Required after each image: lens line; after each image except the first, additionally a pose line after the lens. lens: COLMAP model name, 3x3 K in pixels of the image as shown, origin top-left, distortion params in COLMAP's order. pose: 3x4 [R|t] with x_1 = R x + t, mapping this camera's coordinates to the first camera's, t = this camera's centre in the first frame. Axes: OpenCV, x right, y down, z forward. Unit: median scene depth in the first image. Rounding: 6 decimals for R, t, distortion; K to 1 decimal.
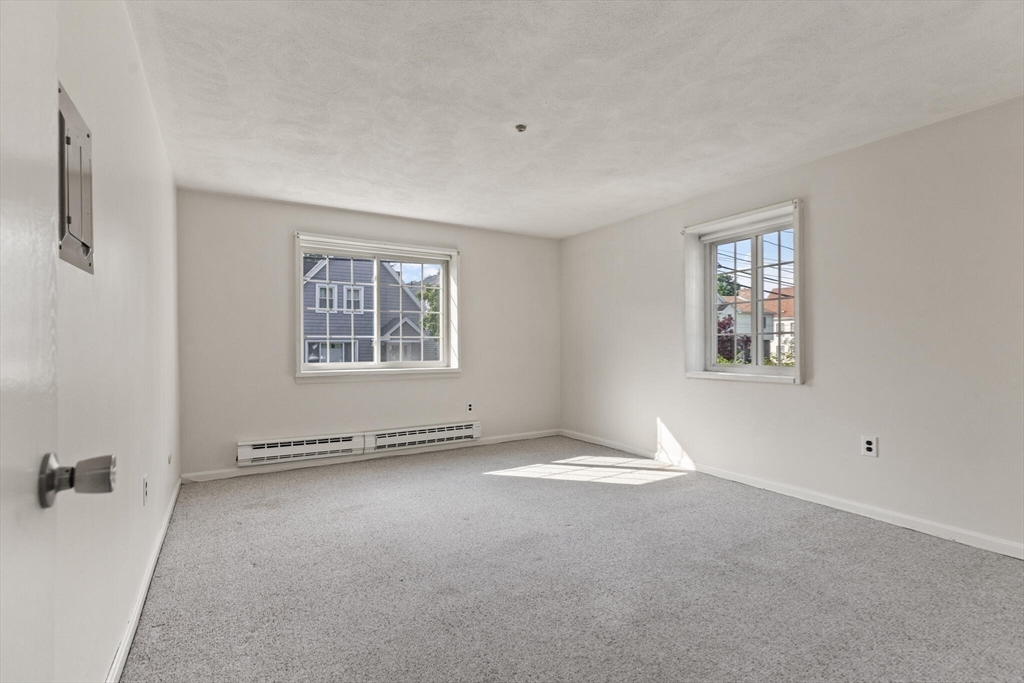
lens RADIAL K [[469.6, 0, 556.0], [0, 469.6, 357.8], [0, 0, 1]] dist [0.007549, -0.001470]
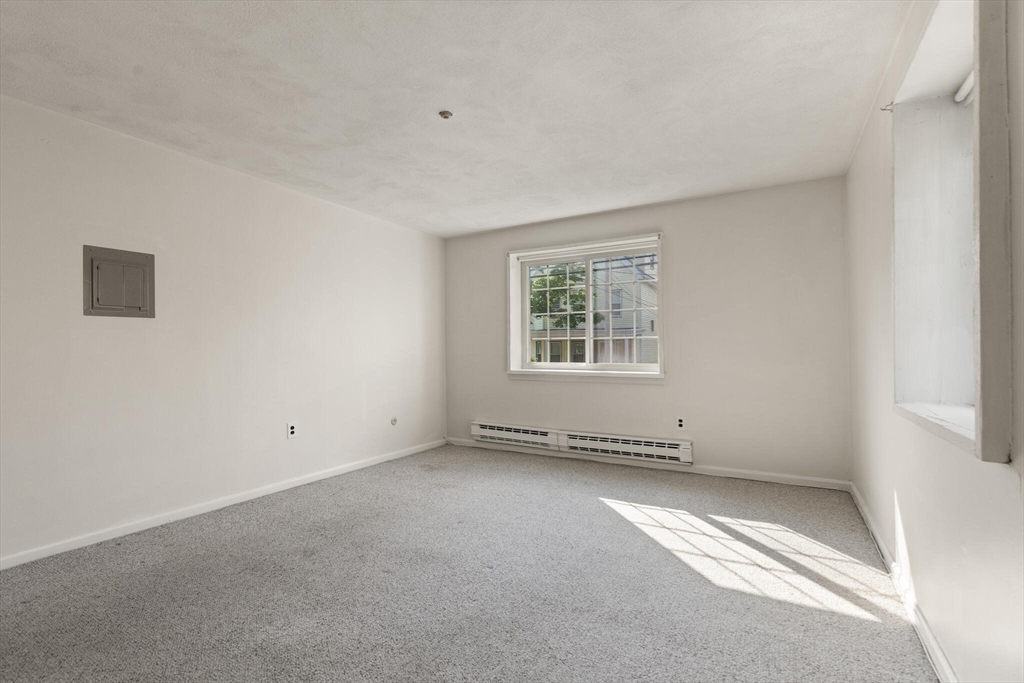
lens RADIAL K [[481.4, 0, 476.7], [0, 481.4, 347.7], [0, 0, 1]] dist [0.020281, -0.000101]
pose [[0.438791, -0.000632, -0.898589, 0.485463], [-0.019013, 0.999769, -0.009987, -0.009858], [0.898388, 0.021467, 0.438678, 0.380668]]
